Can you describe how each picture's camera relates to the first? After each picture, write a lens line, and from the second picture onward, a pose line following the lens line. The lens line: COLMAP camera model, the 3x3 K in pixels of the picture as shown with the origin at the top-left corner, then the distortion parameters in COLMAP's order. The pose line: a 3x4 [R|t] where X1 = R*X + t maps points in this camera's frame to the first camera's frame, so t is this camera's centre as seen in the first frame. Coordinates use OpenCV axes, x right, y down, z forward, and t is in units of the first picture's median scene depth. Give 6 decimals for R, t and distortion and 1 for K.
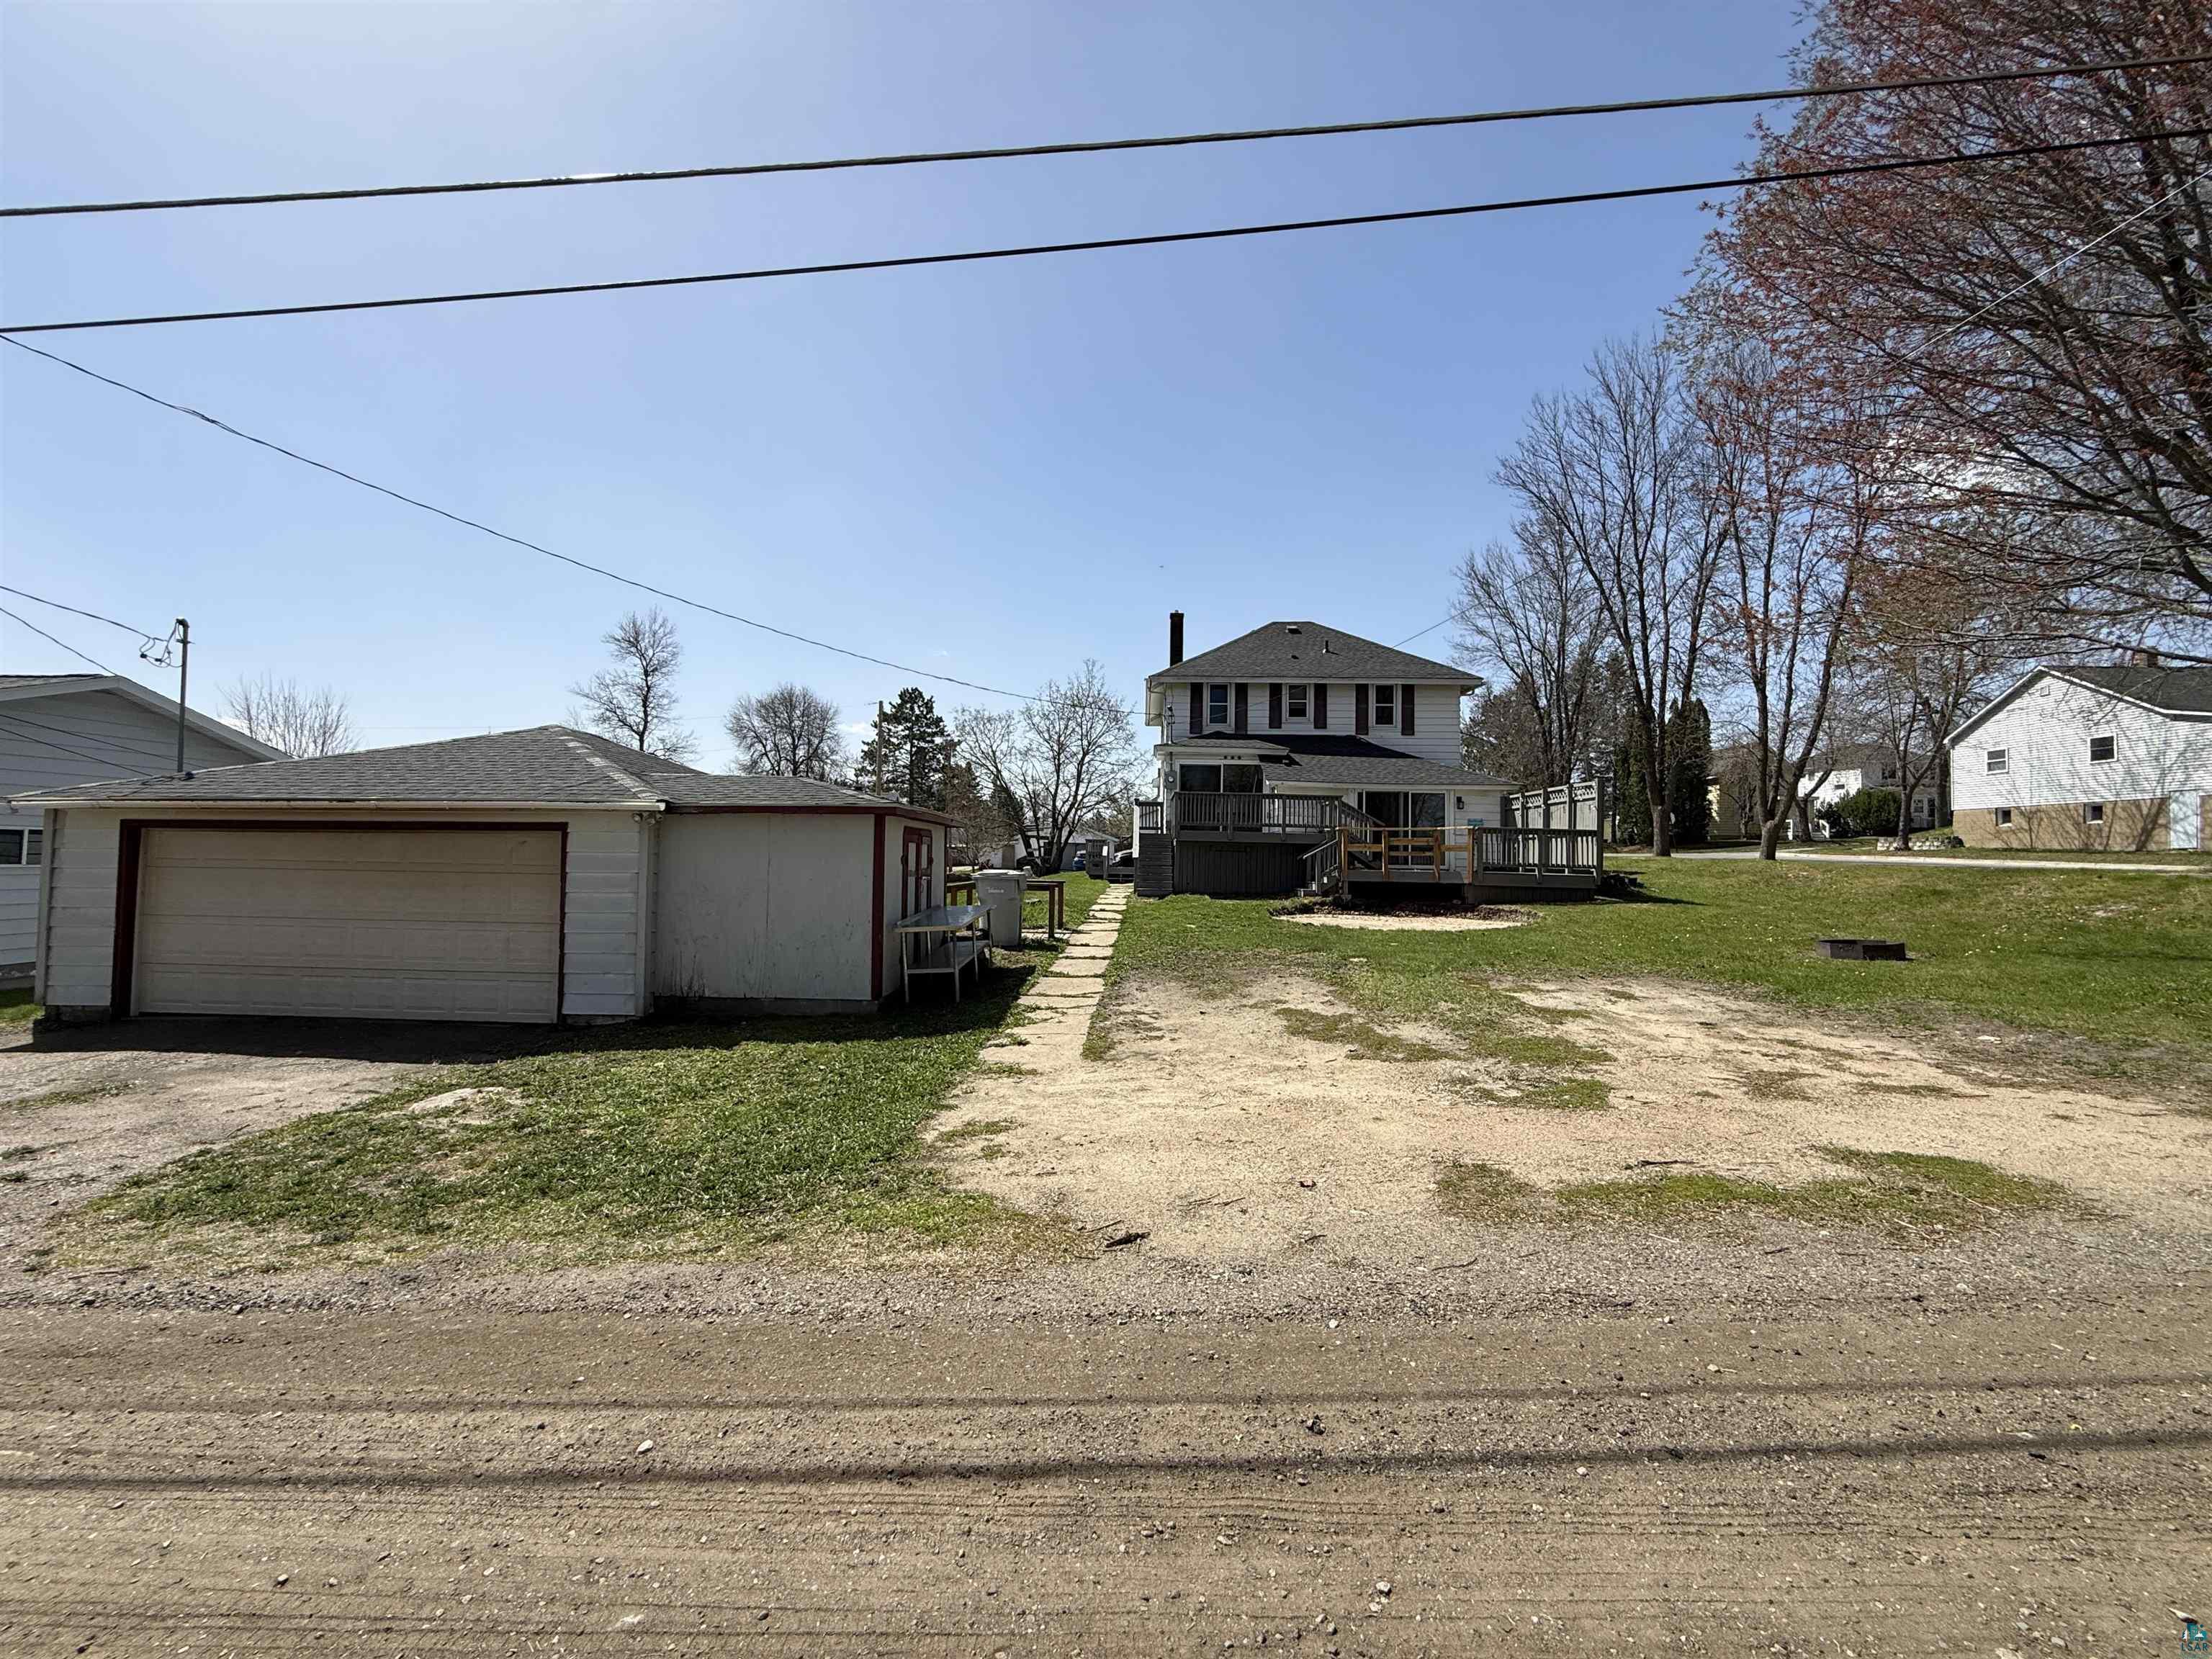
lens RADIAL K [[883.7, 0, 1098.2], [0, 883.7, 823.3], [0, 0, 1]] dist [-0.001975, 0.000374]
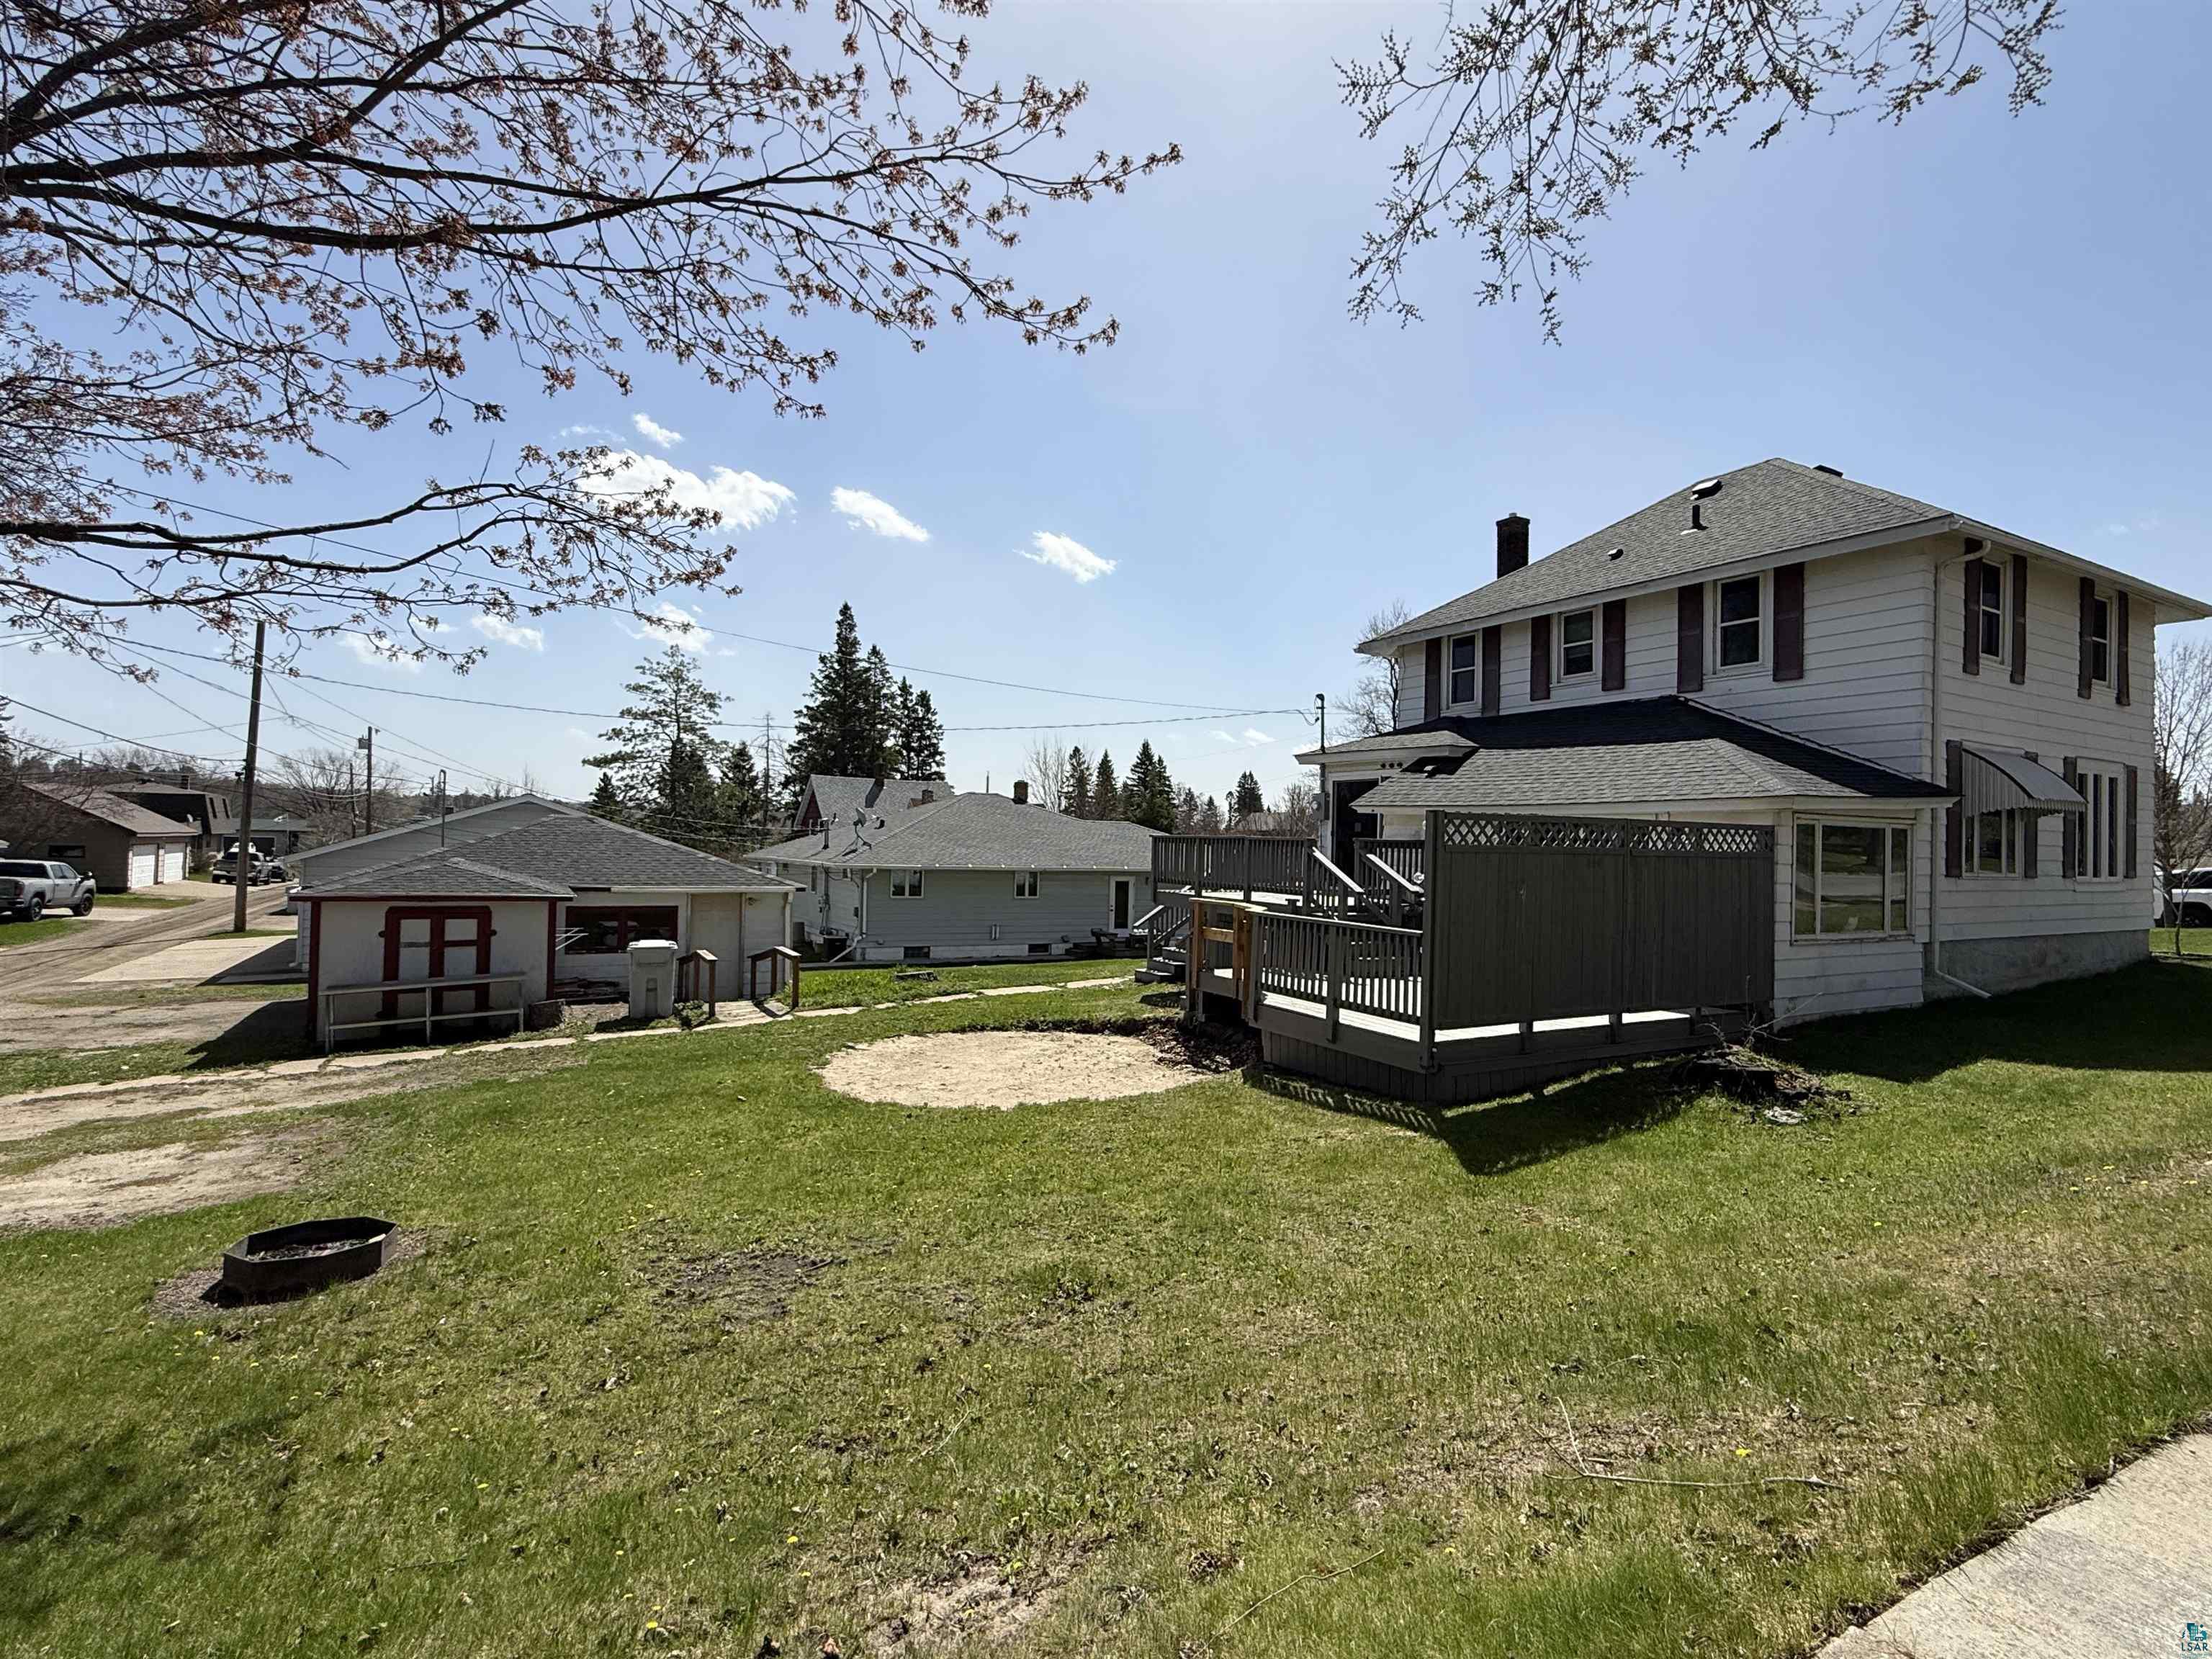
lens RADIAL K [[1055.8, 0, 1093.0], [0, 1055.8, 842.9], [0, 0, 1]] dist [0.002145, -0.000126]
pose [[0.541936, -0.010283, -0.840357, 0.599198], [0.024435, 0.999695, 0.003525, -0.026669], [0.840064, -0.022445, 0.542022, 0.402133]]
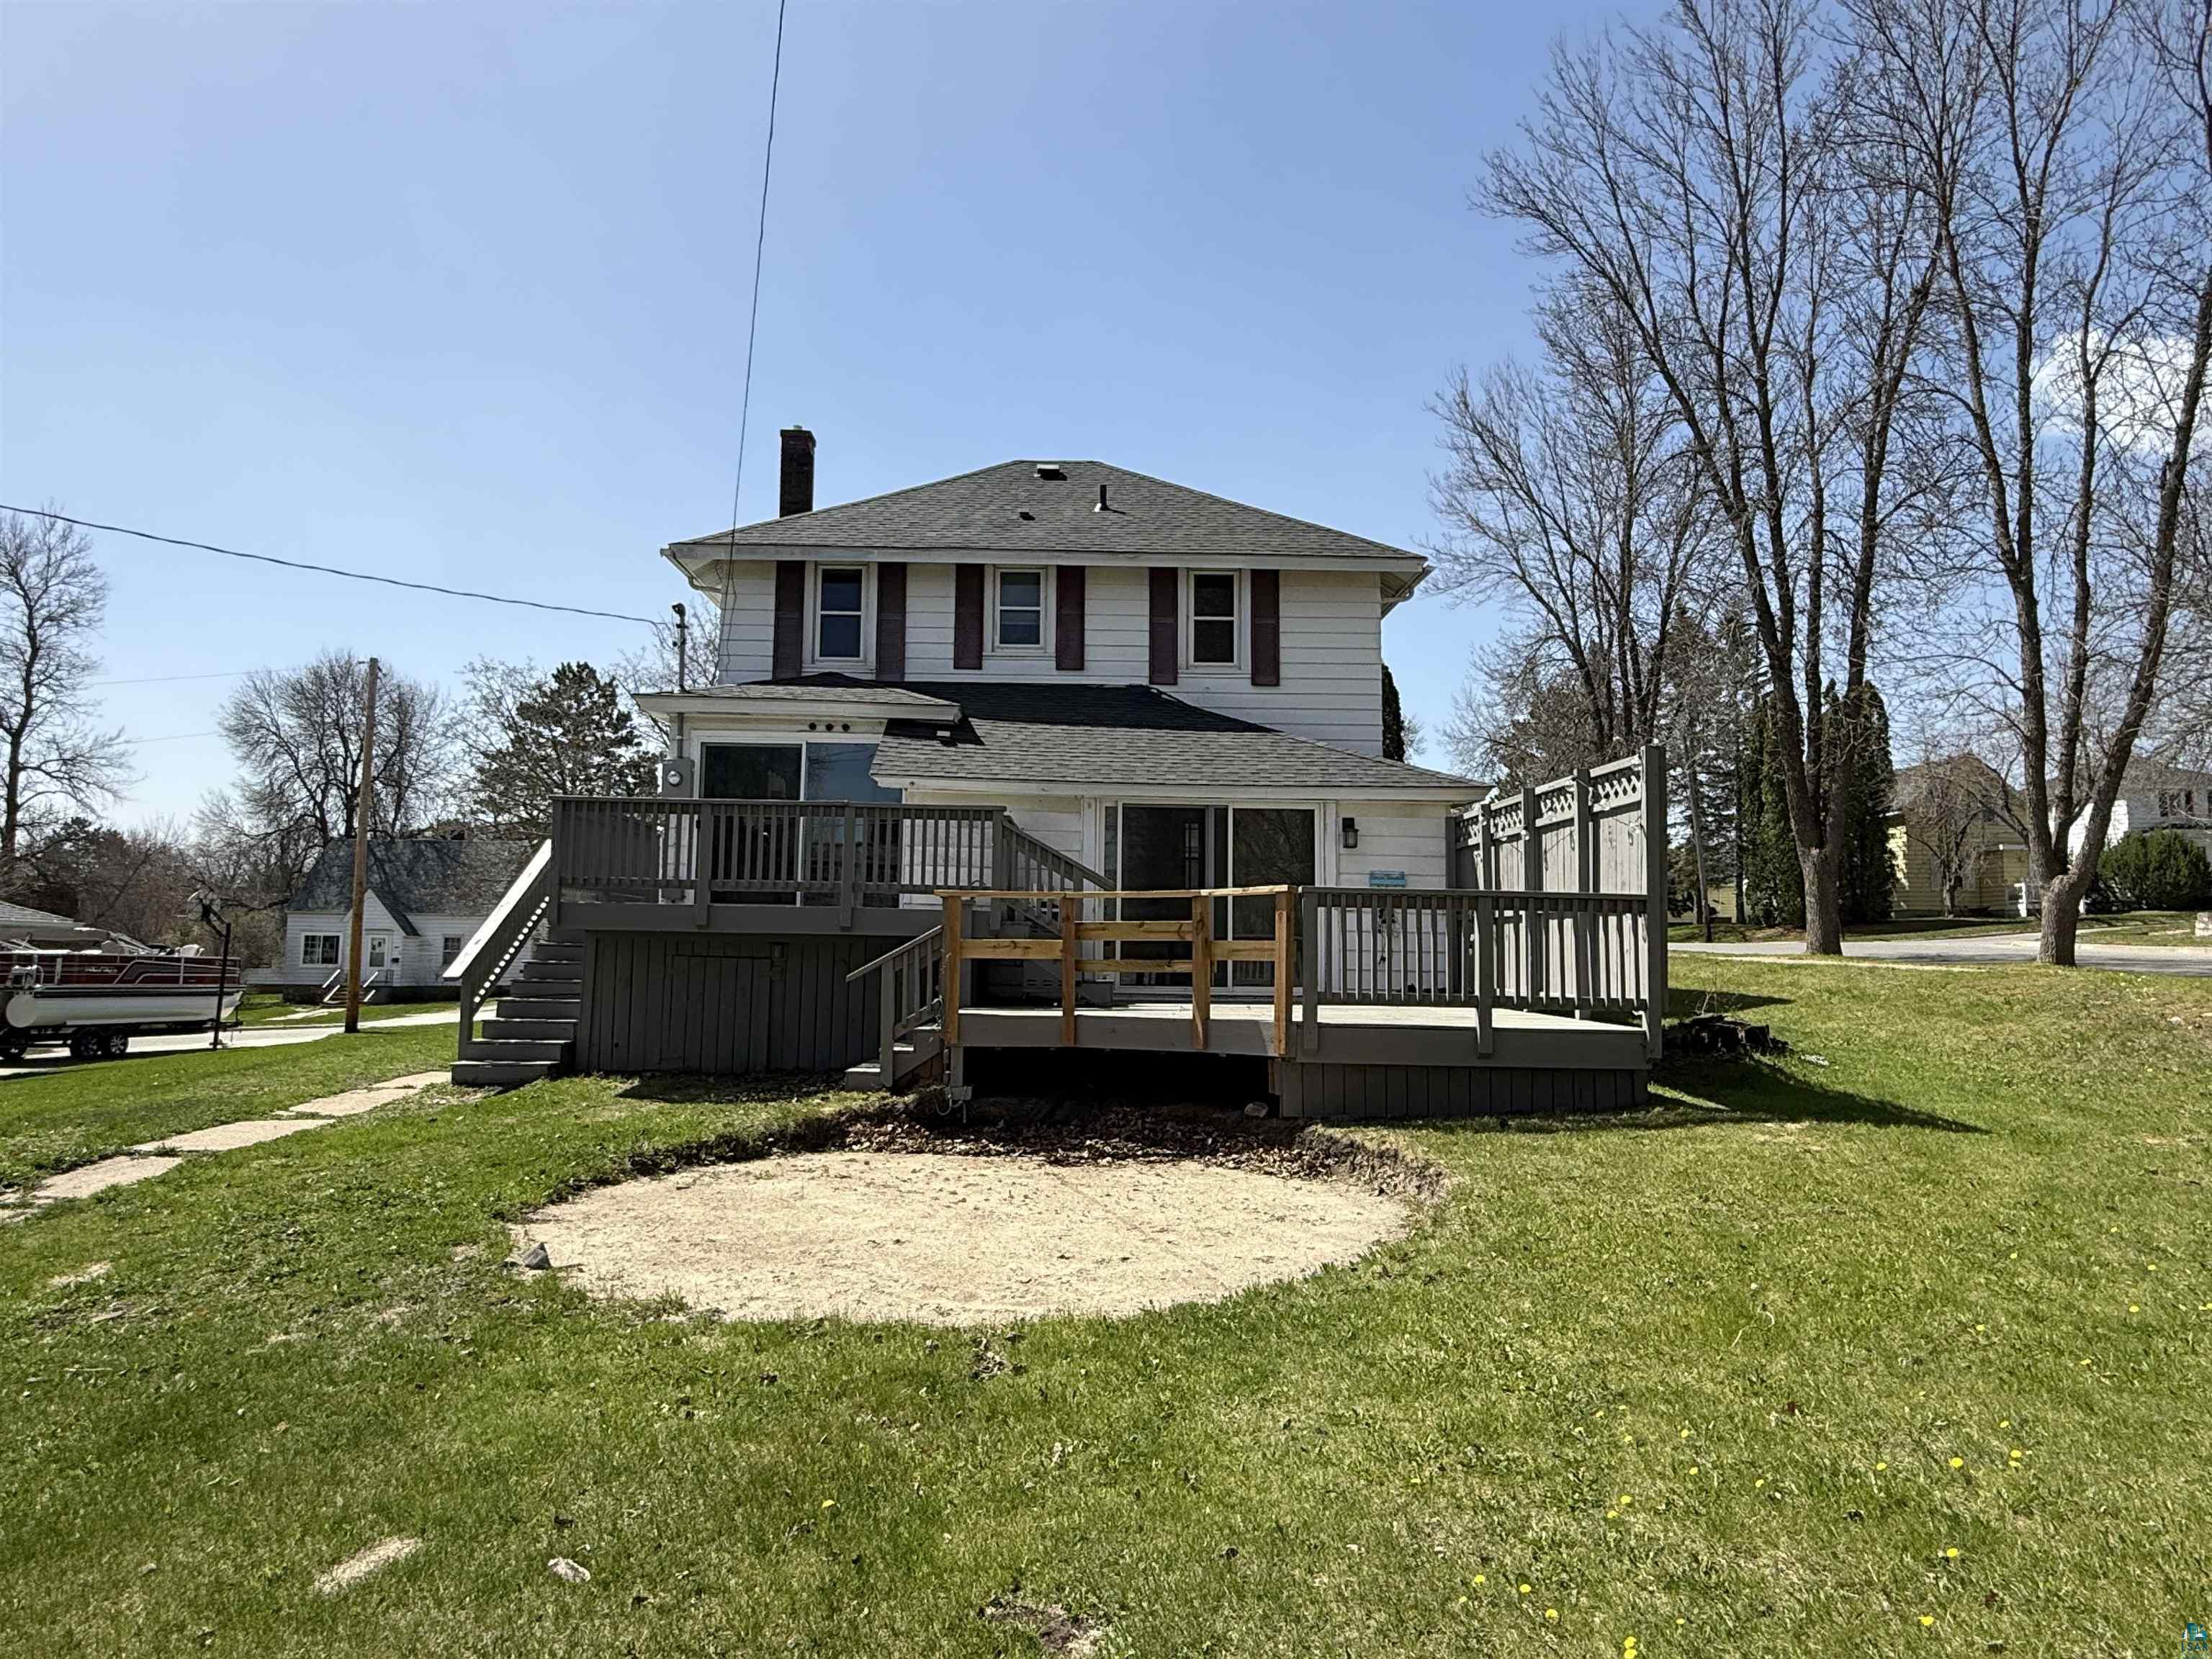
lens RADIAL K [[1345.0, 0, 1100.2], [0, 1345.0, 823.3], [0, 0, 1]] dist [0.003565, -0.004108]
pose [[0.996711, 0.000469, 0.081034, 0.210307], [0.003915, 0.998537, -0.053931, 0.004870], [-0.080941, 0.054071, 0.995251, 0.336660]]
